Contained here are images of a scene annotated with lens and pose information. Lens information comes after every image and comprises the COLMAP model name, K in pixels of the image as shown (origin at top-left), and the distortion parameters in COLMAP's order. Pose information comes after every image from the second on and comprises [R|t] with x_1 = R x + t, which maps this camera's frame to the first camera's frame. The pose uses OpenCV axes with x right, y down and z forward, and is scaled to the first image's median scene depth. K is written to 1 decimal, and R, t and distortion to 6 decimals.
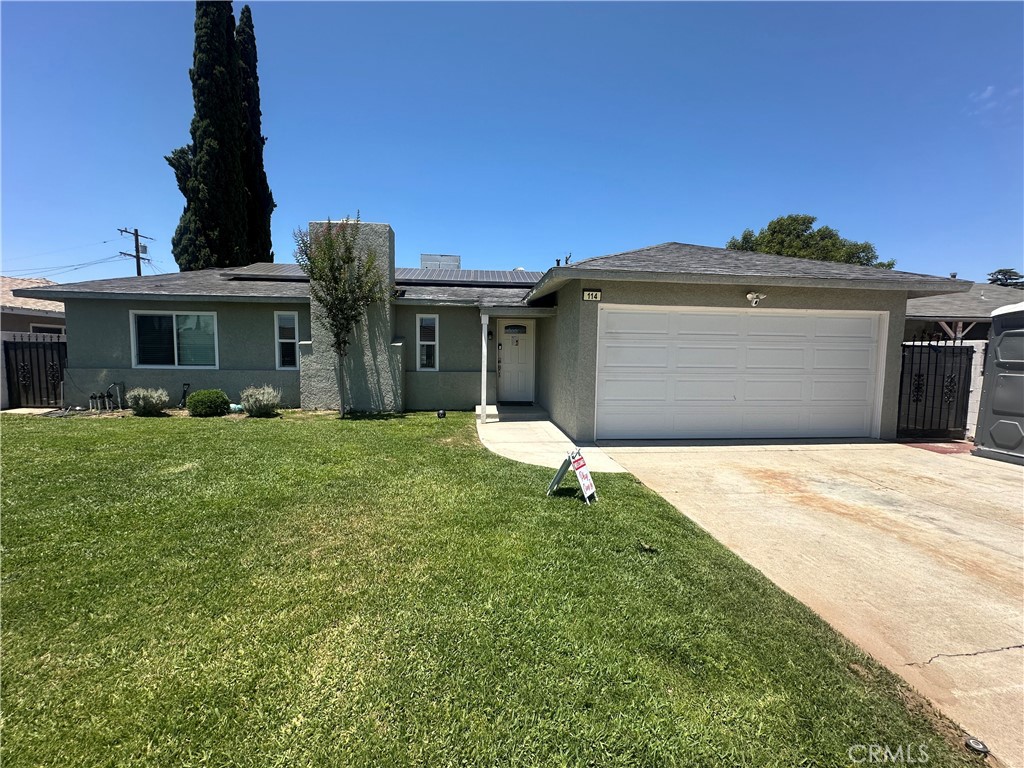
lens RADIAL K [[407.6, 0, 512.0], [0, 407.6, 384.0], [0, 0, 1]] dist [-0.003924, -0.000173]
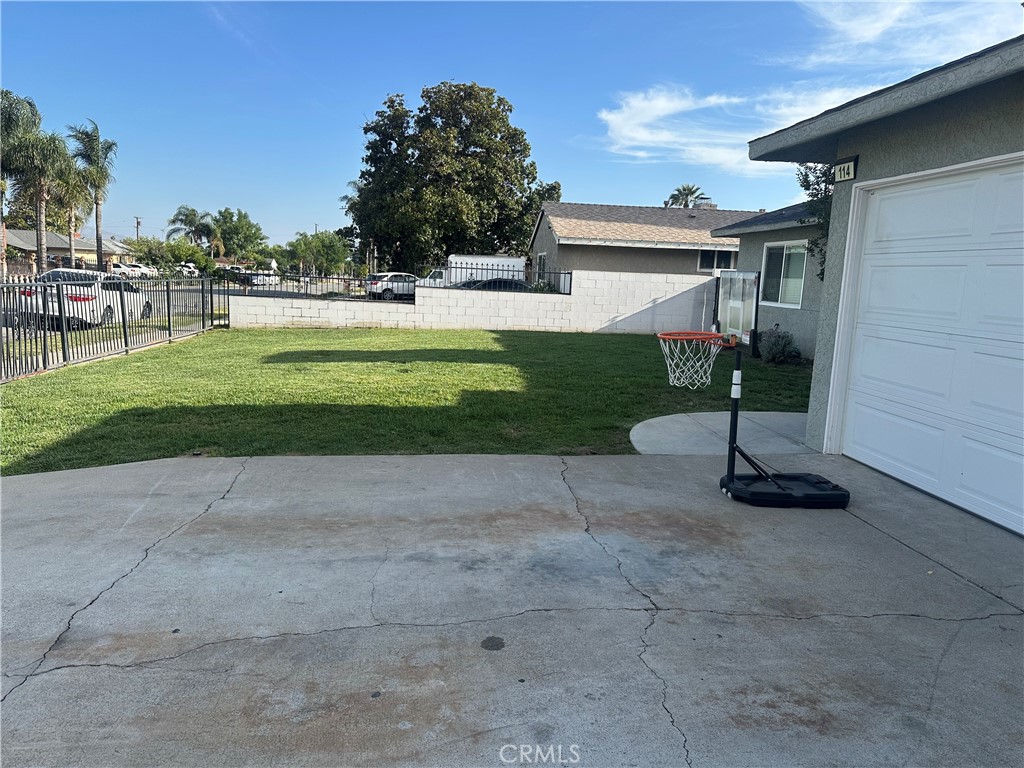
lens RADIAL K [[715.2, 0, 512.0], [0, 715.2, 384.0], [0, 0, 1]] dist [0.088876, -0.098505]
pose [[0.022279, 0.143457, -0.989406, 0.773194], [-0.117569, 0.983160, 0.139904, -0.020330], [0.992815, 0.113207, 0.038770, 0.391994]]
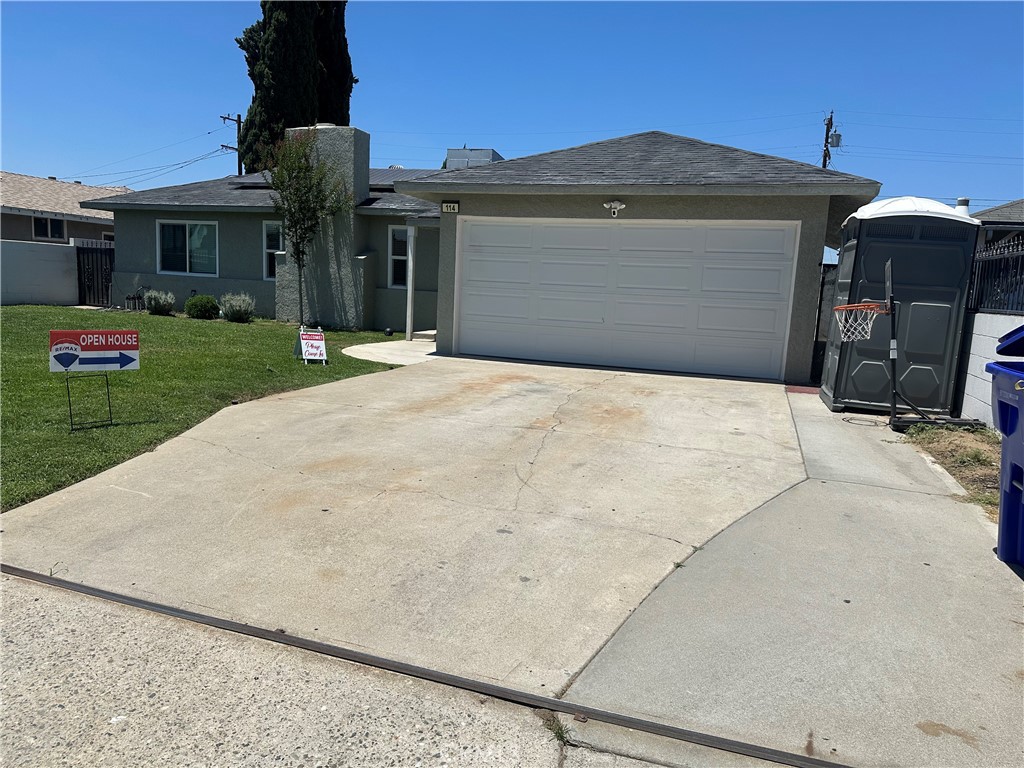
lens RADIAL K [[701.0, 0, 512.0], [0, 701.0, 384.0], [0, 0, 1]] dist [0.089797, -0.121871]
pose [[0.912372, 0.090398, -0.399256, 0.724120], [-0.067797, 0.995212, 0.070406, 0.057005], [0.403709, -0.037168, 0.914132, -0.370809]]
